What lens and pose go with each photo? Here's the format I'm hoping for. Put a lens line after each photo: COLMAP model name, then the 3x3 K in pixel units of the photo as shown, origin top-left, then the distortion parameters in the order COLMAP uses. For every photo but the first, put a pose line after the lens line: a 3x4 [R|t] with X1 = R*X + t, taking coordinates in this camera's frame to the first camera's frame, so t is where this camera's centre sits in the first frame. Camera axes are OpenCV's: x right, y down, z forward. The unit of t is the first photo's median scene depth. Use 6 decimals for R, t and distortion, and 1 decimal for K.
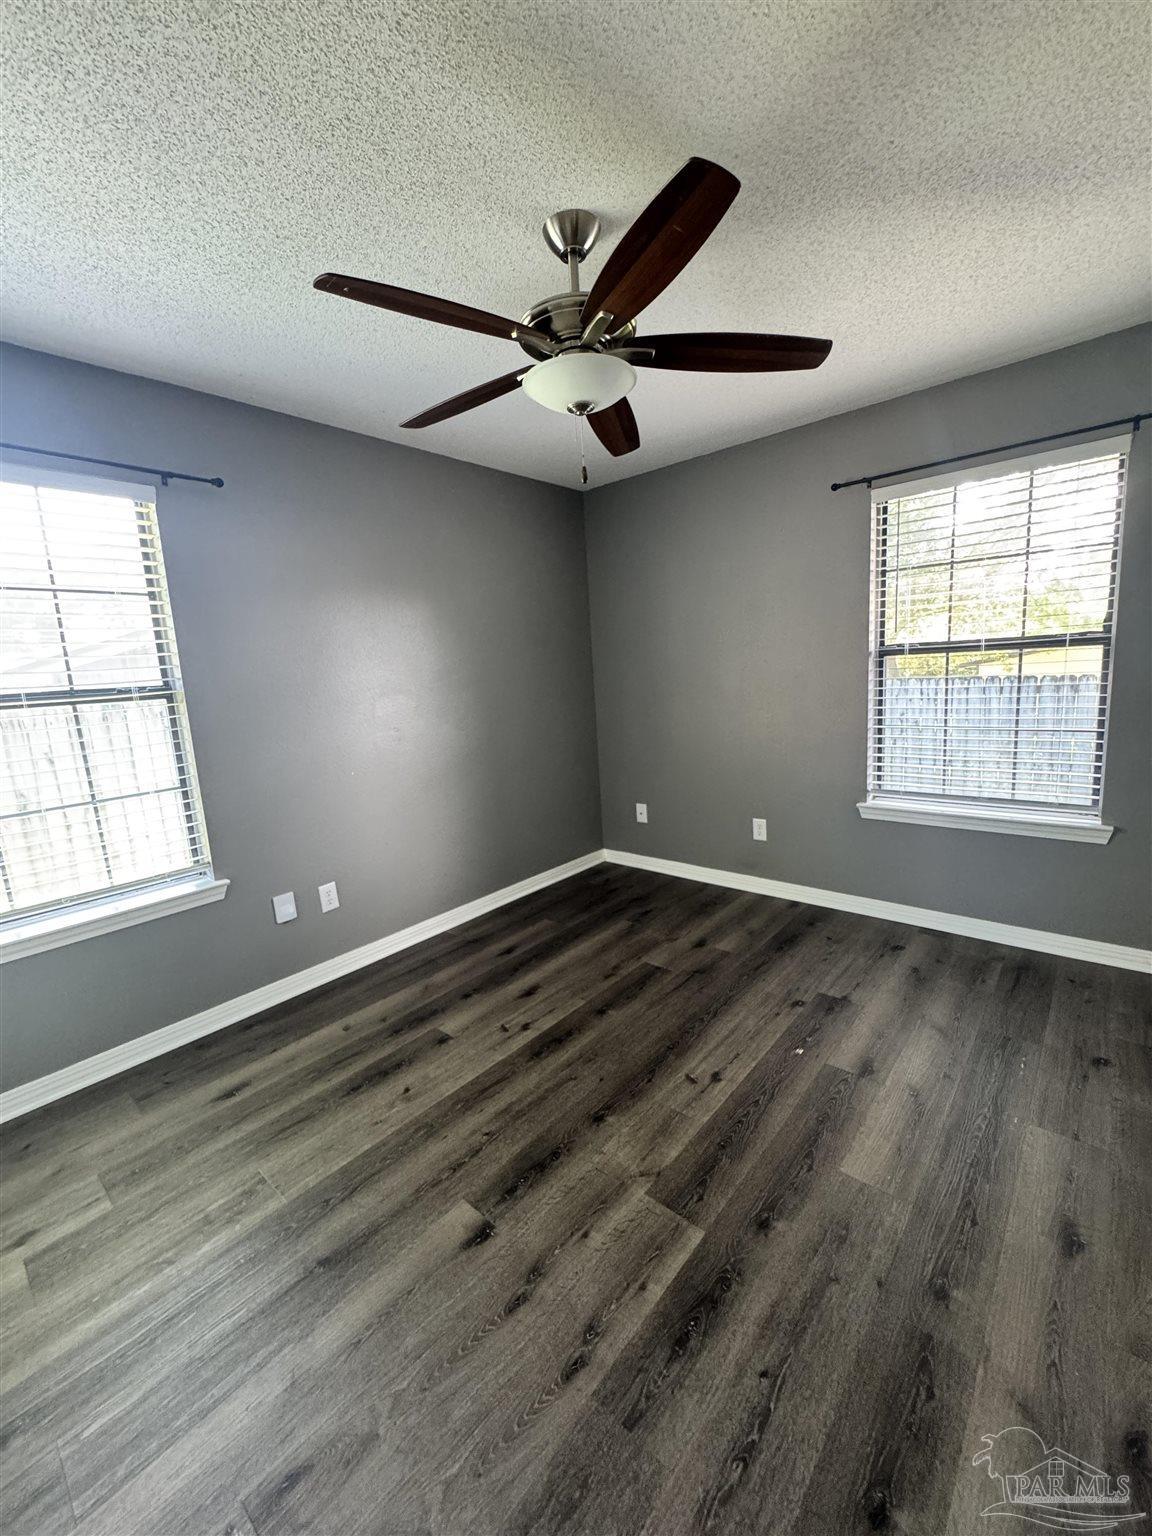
lens RADIAL K [[623.1, 0, 576.0], [0, 623.1, 768.0], [0, 0, 1]] dist [-0.011701, 0.003054]
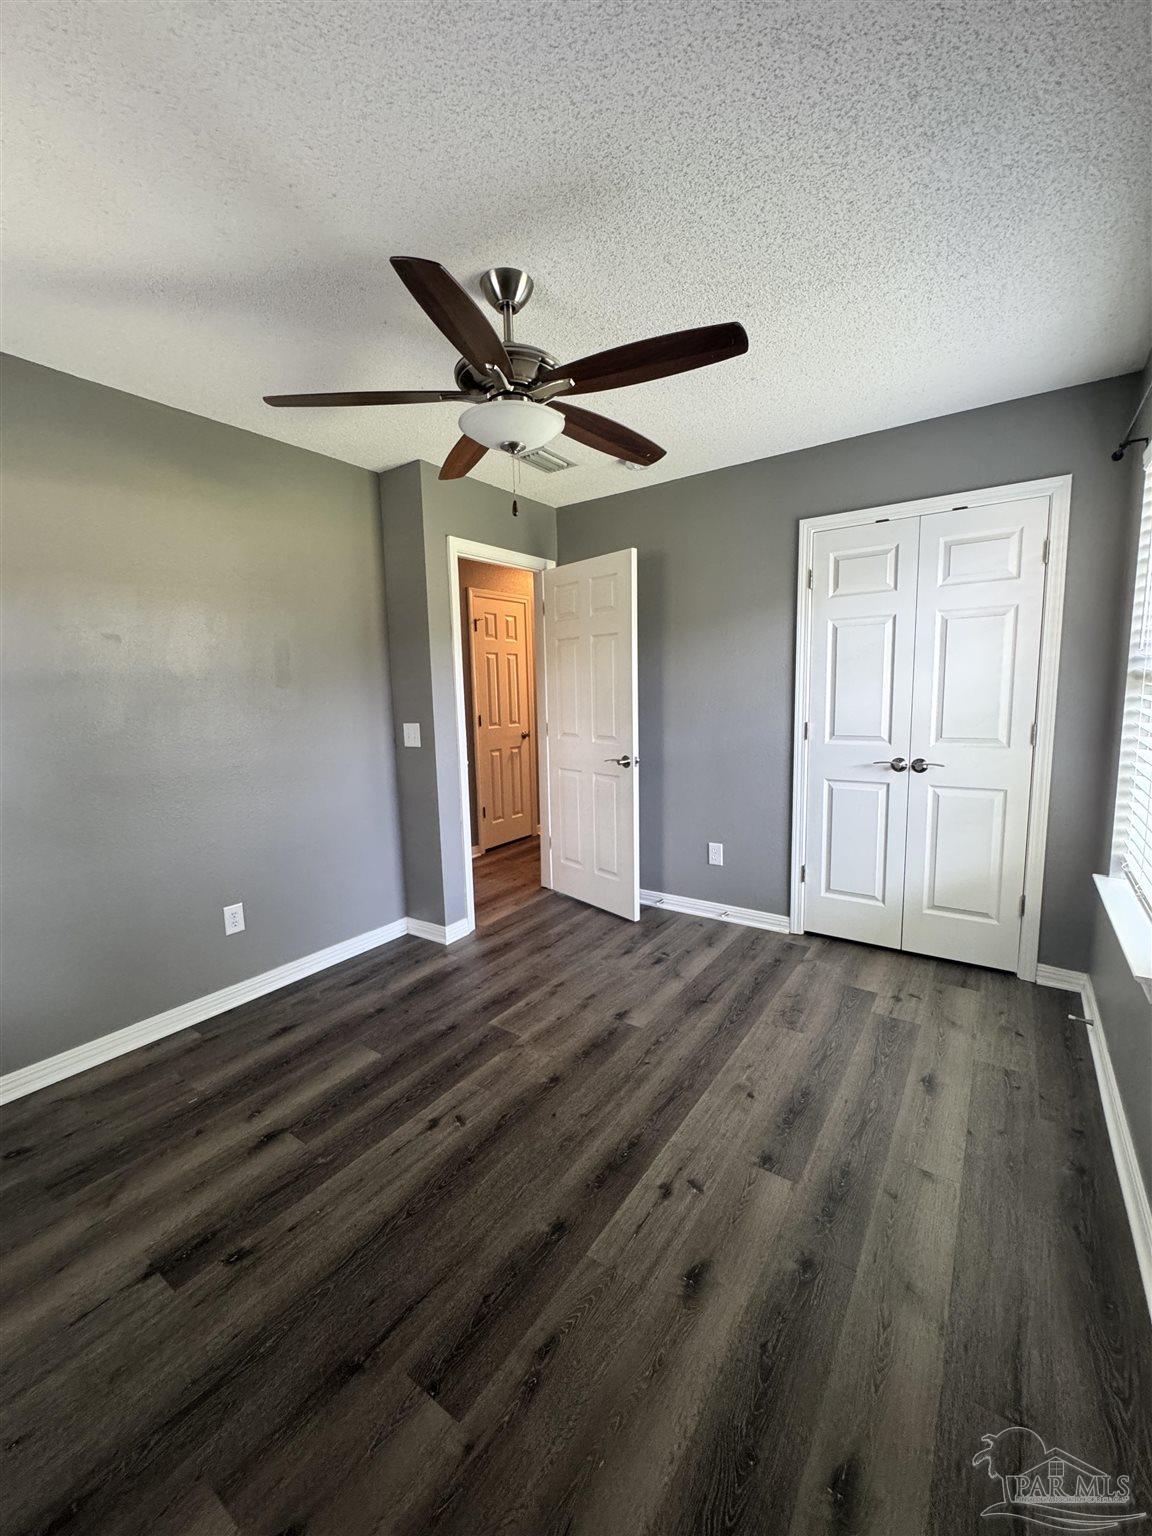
lens RADIAL K [[623.1, 0, 576.0], [0, 623.1, 768.0], [0, 0, 1]] dist [-0.011701, 0.003054]
pose [[-0.990981, 0.096748, -0.092717, 0.043962], [0.066694, 0.956218, 0.284955, -0.281754], [0.116227, 0.276201, -0.954046, 1.783446]]
